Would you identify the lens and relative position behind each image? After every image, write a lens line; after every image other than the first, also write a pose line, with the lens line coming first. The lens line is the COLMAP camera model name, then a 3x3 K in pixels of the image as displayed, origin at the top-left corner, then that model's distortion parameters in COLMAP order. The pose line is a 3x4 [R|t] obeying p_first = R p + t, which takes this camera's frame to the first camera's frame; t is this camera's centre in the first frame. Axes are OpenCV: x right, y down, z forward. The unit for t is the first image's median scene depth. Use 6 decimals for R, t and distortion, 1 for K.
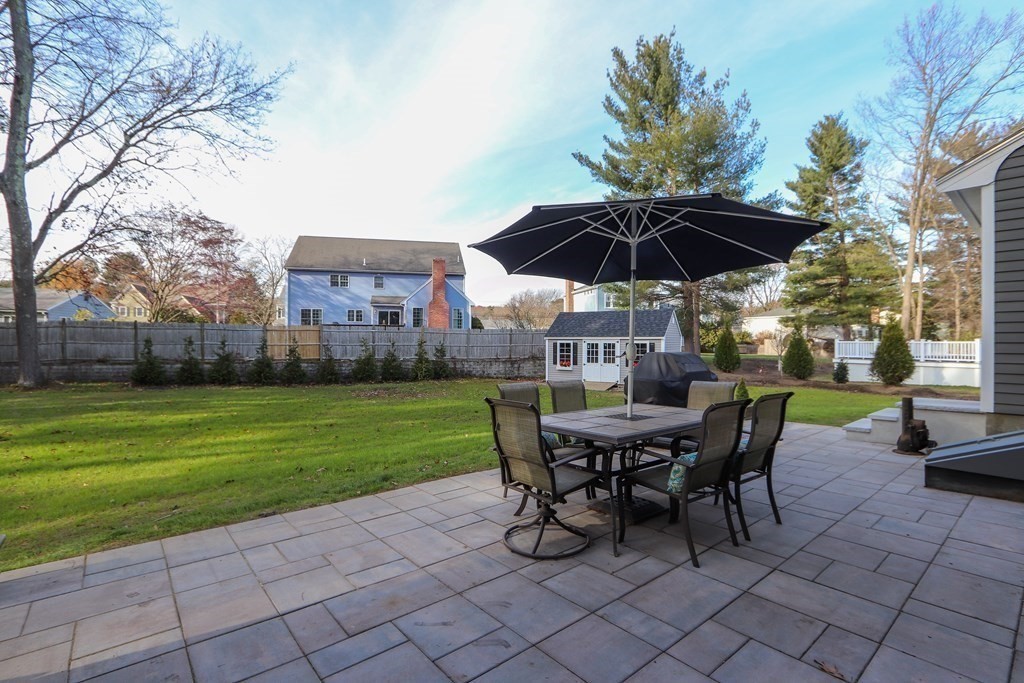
lens RADIAL K [[488.2, 0, 512.0], [0, 488.2, 341.5], [0, 0, 1]] dist [-0.002089, -0.000007]
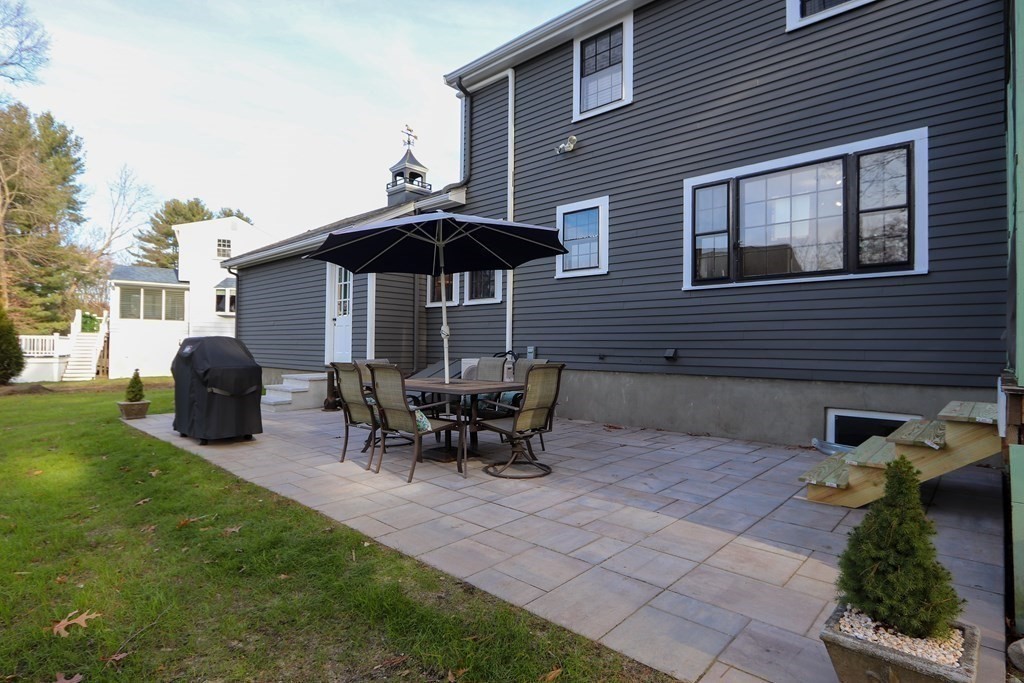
lens RADIAL K [[521.7, 0, 512.0], [0, 521.7, 341.5], [0, 0, 1]] dist [-0.000127, -0.000092]
pose [[-0.131633, 0.008535, 0.991262, -1.253658], [-0.010049, 0.999900, -0.009944, 0.065119], [-0.991248, -0.011270, -0.131534, 1.128778]]
